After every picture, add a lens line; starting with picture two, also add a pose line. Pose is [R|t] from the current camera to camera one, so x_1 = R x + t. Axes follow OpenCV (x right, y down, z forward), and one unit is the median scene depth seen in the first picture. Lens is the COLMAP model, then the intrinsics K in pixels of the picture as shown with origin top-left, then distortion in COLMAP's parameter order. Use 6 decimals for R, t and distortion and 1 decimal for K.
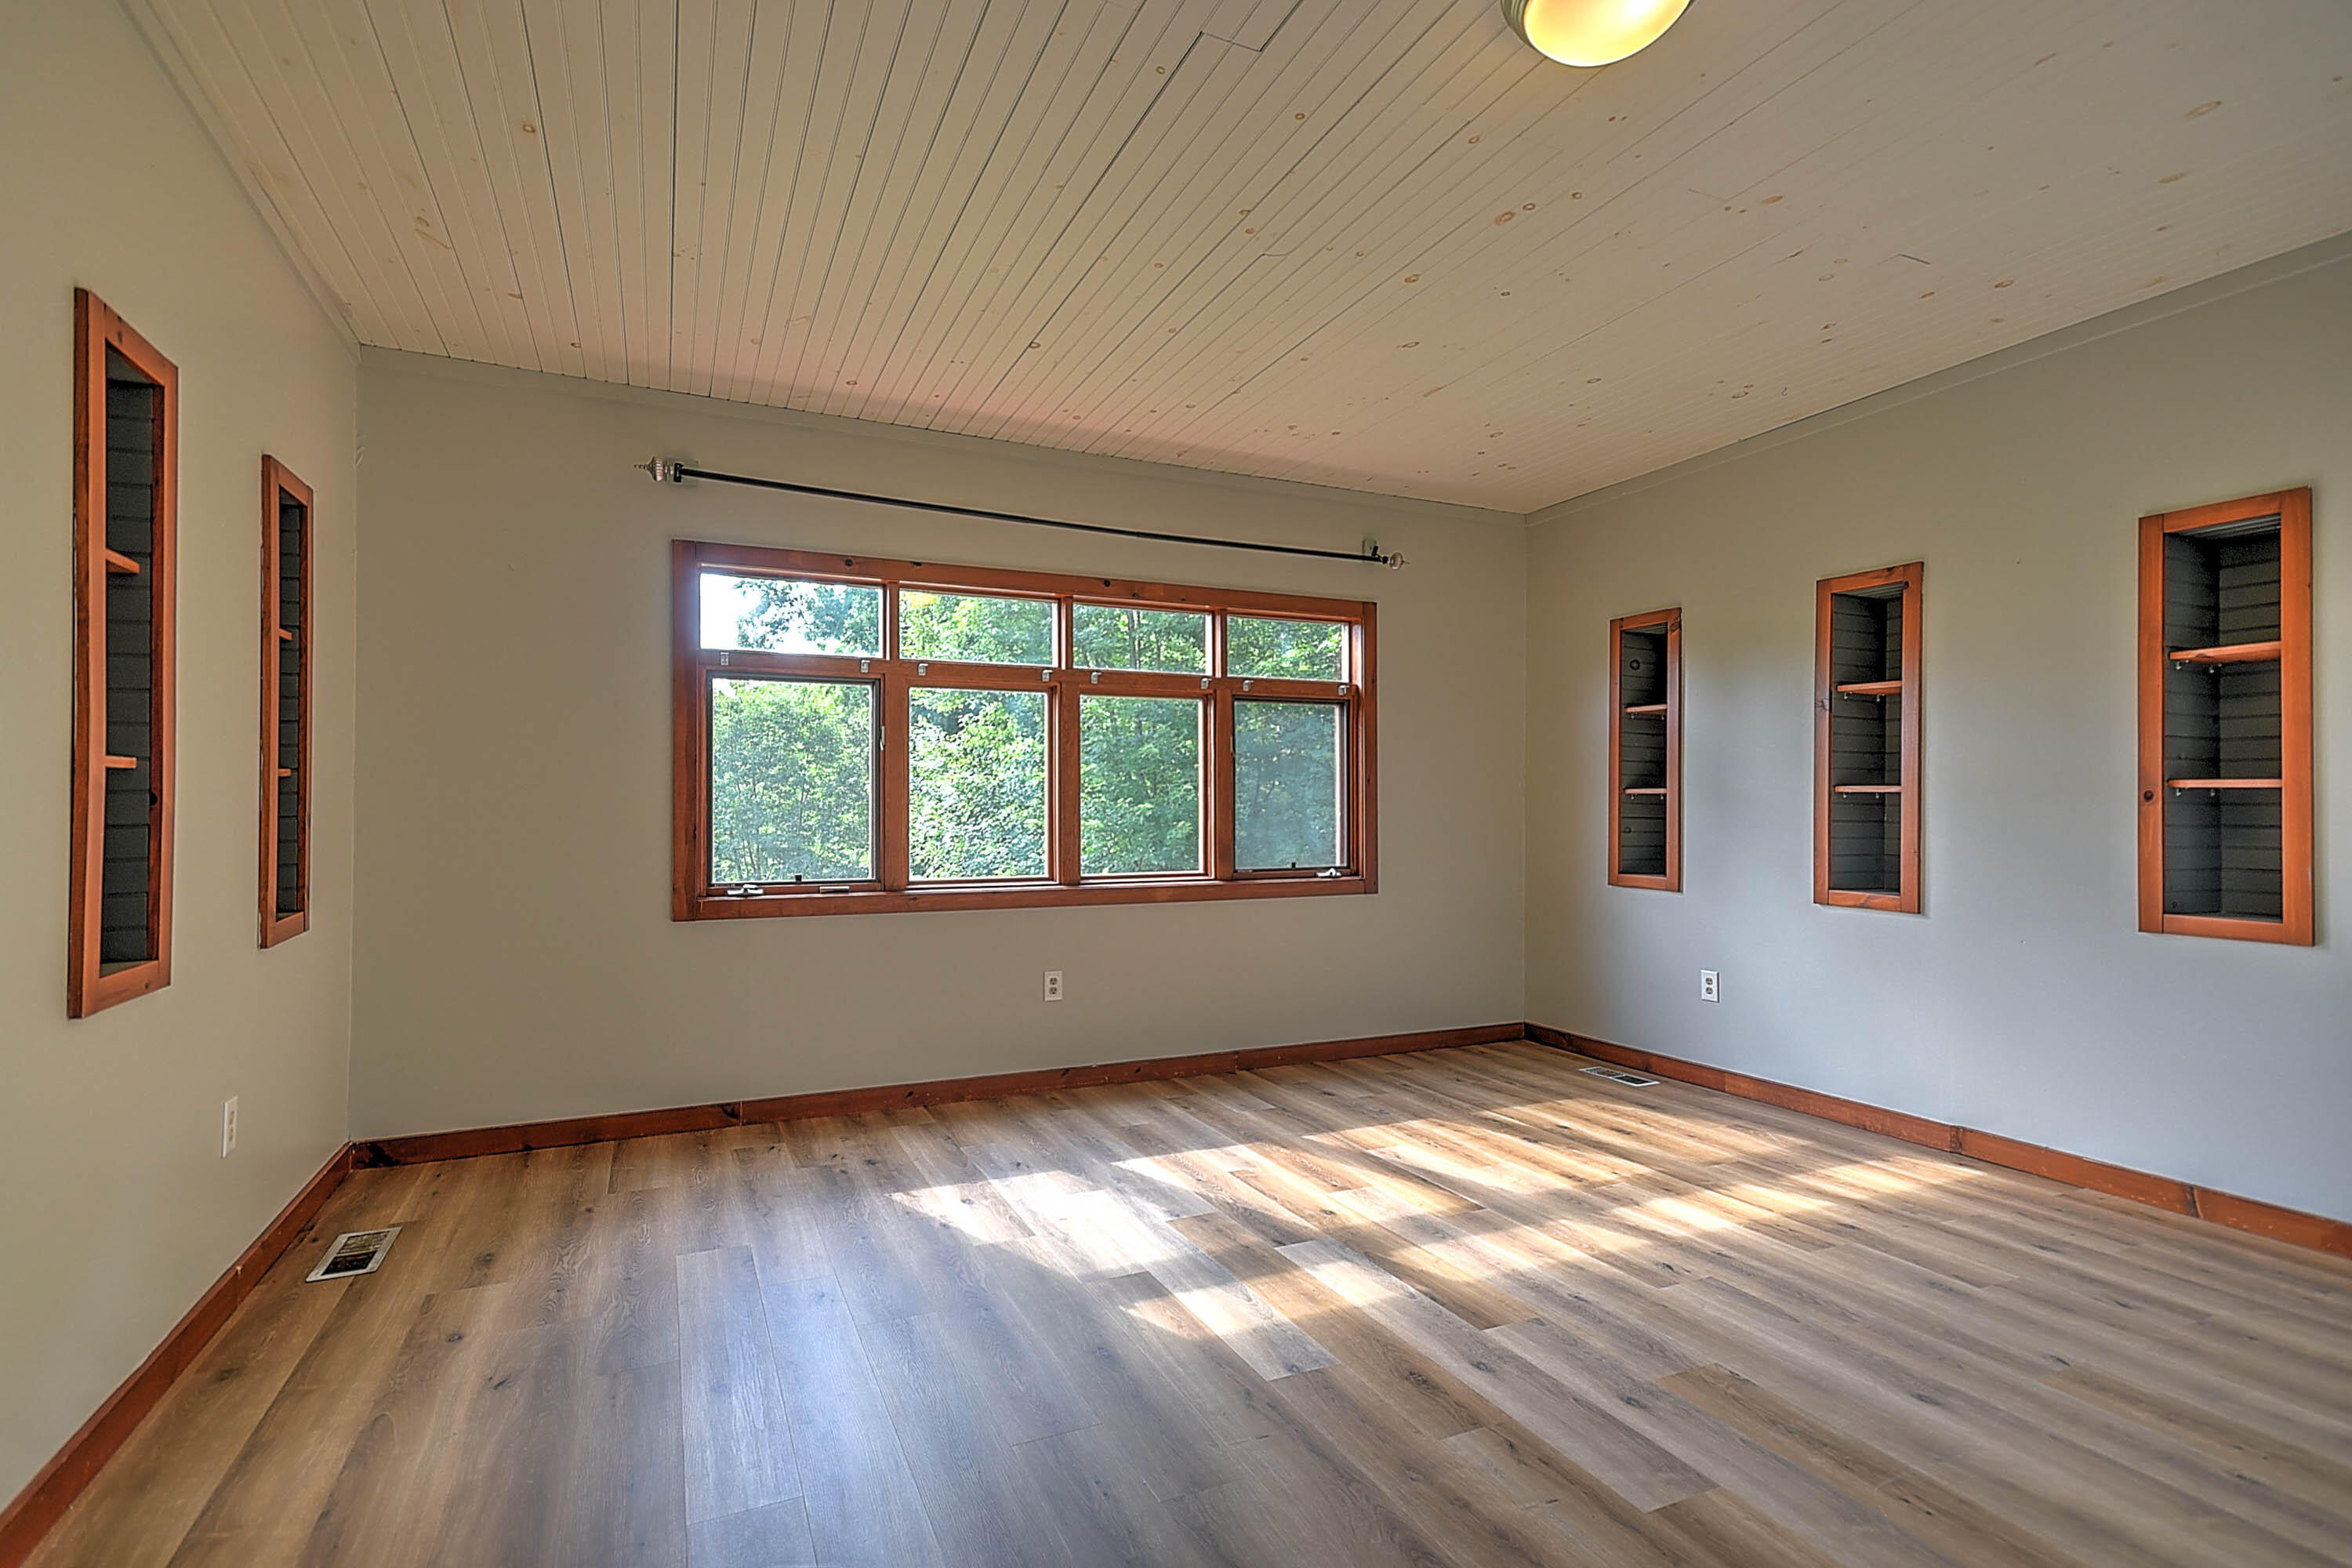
lens RADIAL K [[1115.2, 0, 1178.8], [0, 1115.2, 792.1], [0, 0, 1]] dist [0.020647, 0.000217]
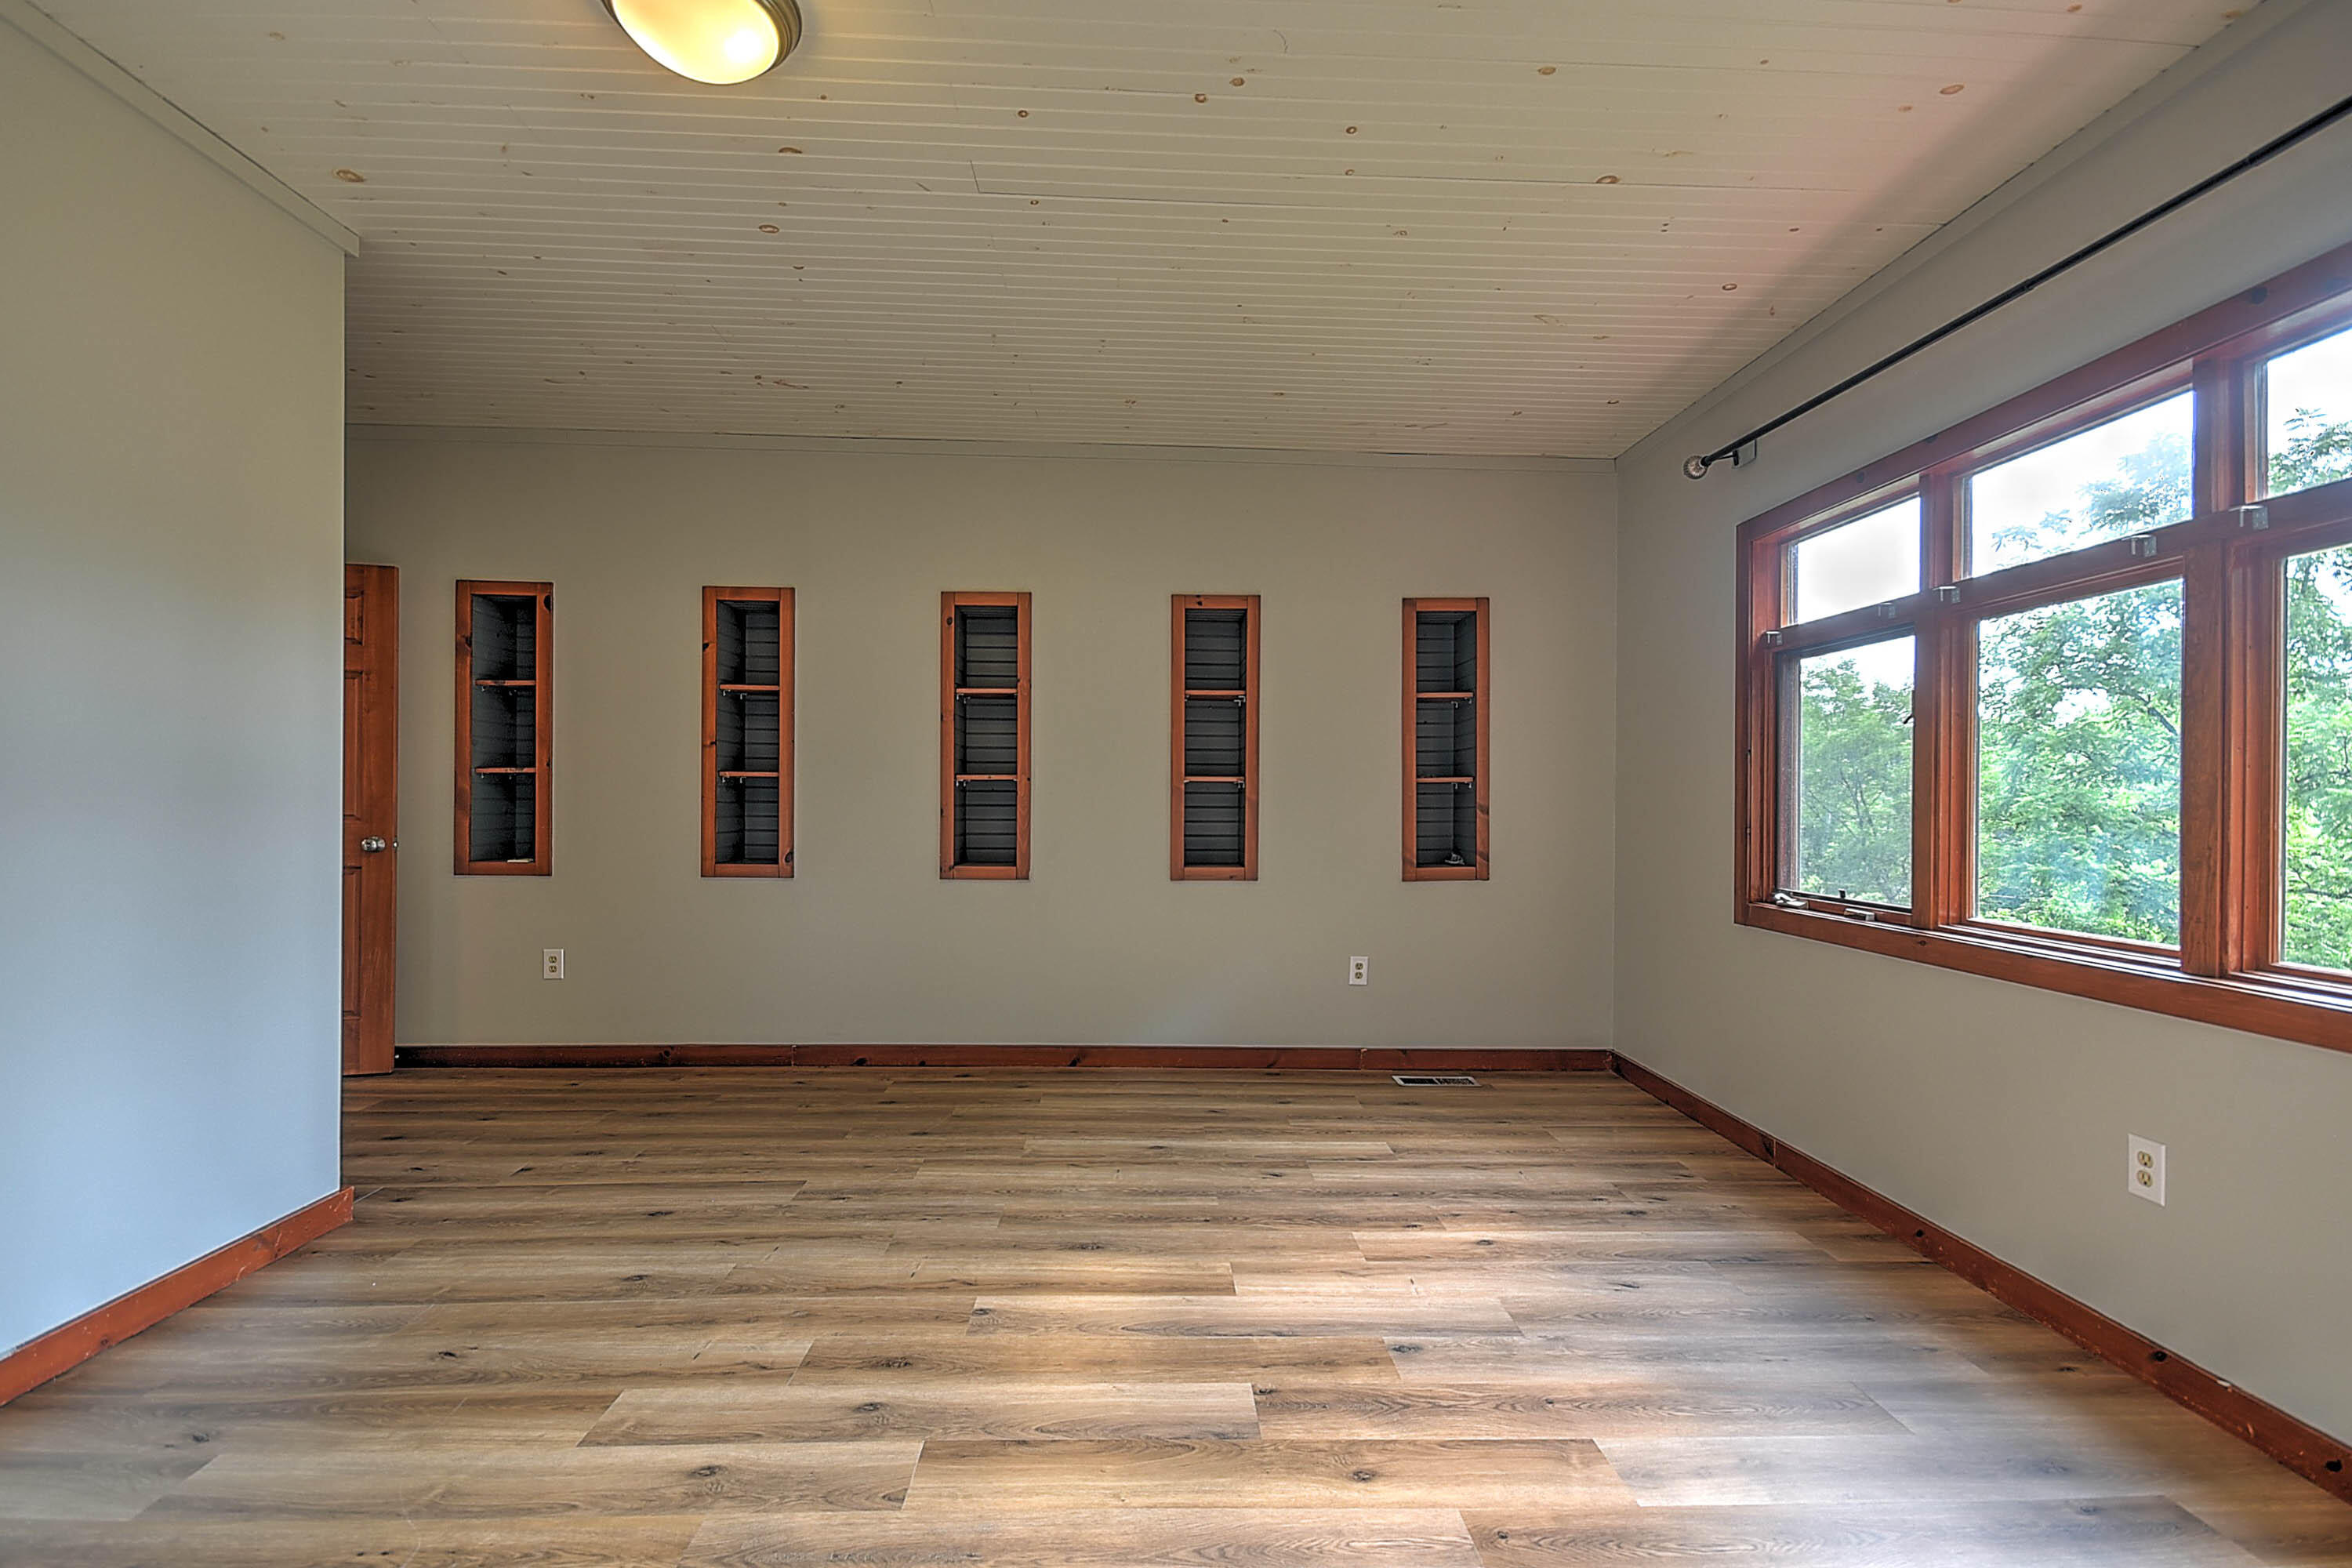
lens RADIAL K [[1026.1, 0, 1178.0], [0, 1026.1, 795.6], [0, 0, 1]] dist [0.008631, -0.001028]
pose [[-0.386349, -0.006490, -0.922330, 0.539846], [0.002217, 0.999966, -0.007965, 0.011931], [0.922350, -0.005122, -0.386322, 0.886737]]
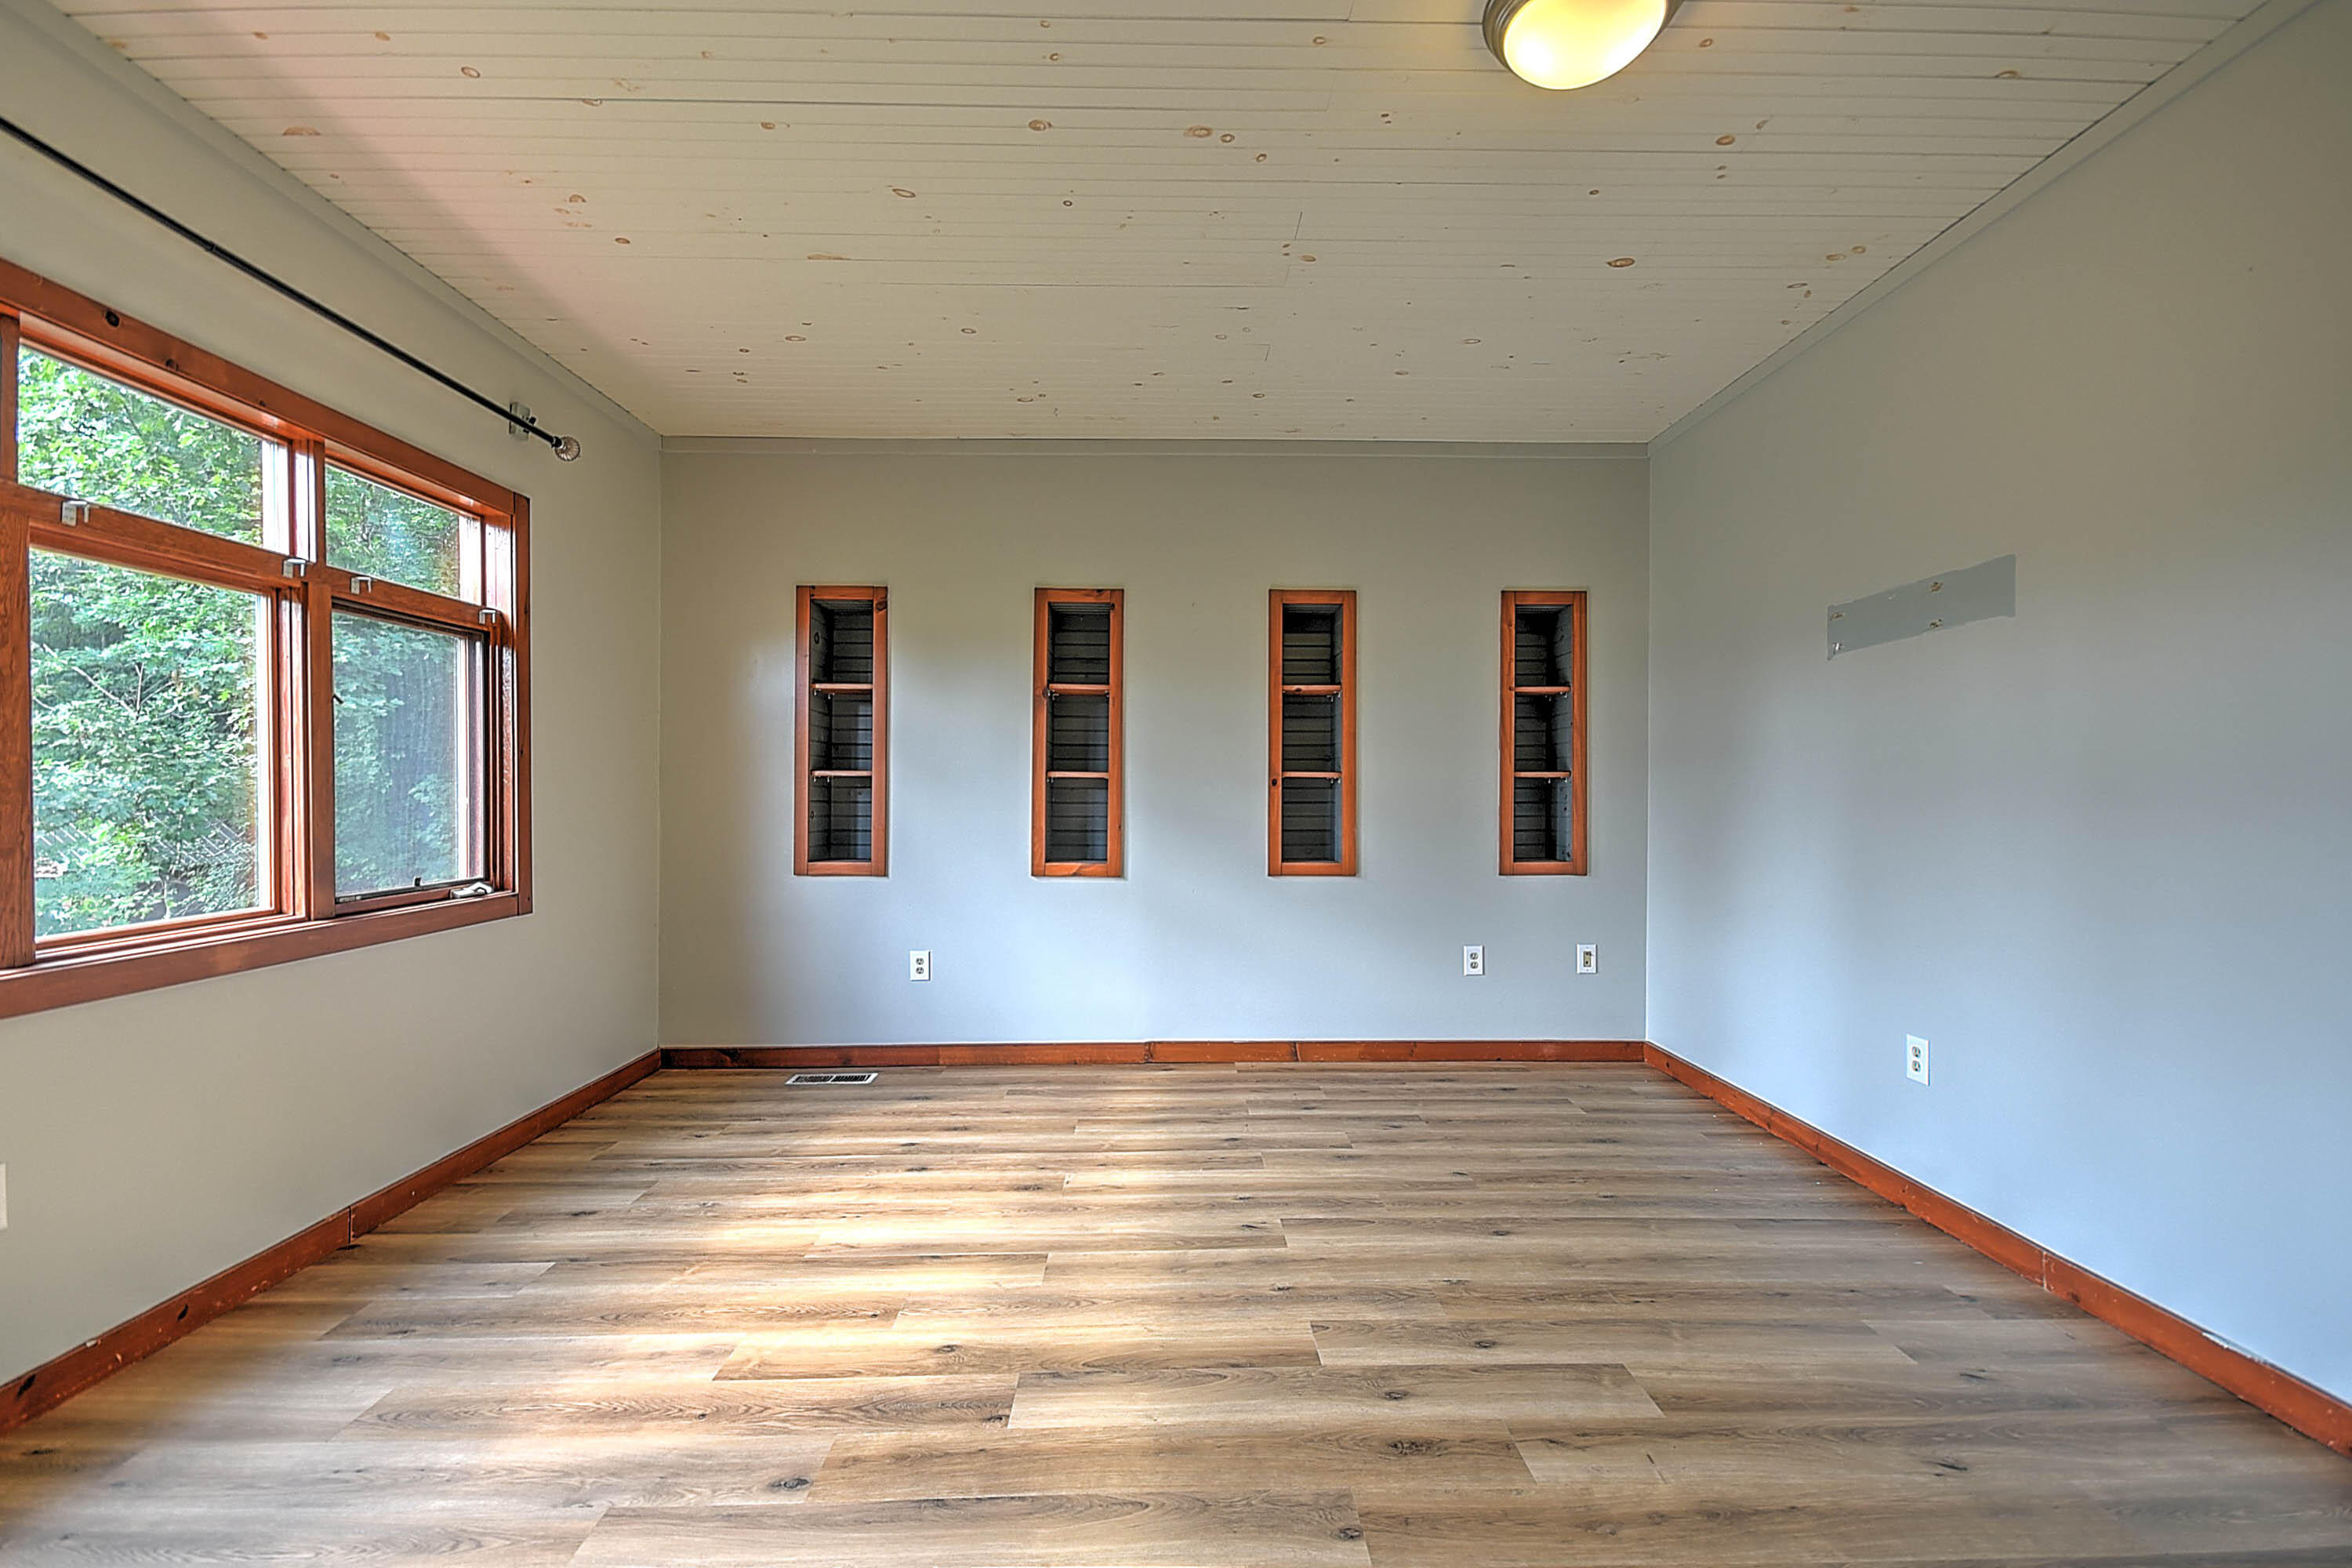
lens RADIAL K [[1029.4, 0, 1180.0], [0, 1029.4, 796.6], [0, 0, 1]] dist [0.020534, -0.011870]
pose [[0.401066, -0.007408, 0.916019, -0.331516], [-0.012503, 0.999830, 0.013560, 0.004110], [-0.915964, -0.016891, 0.400905, 0.471489]]
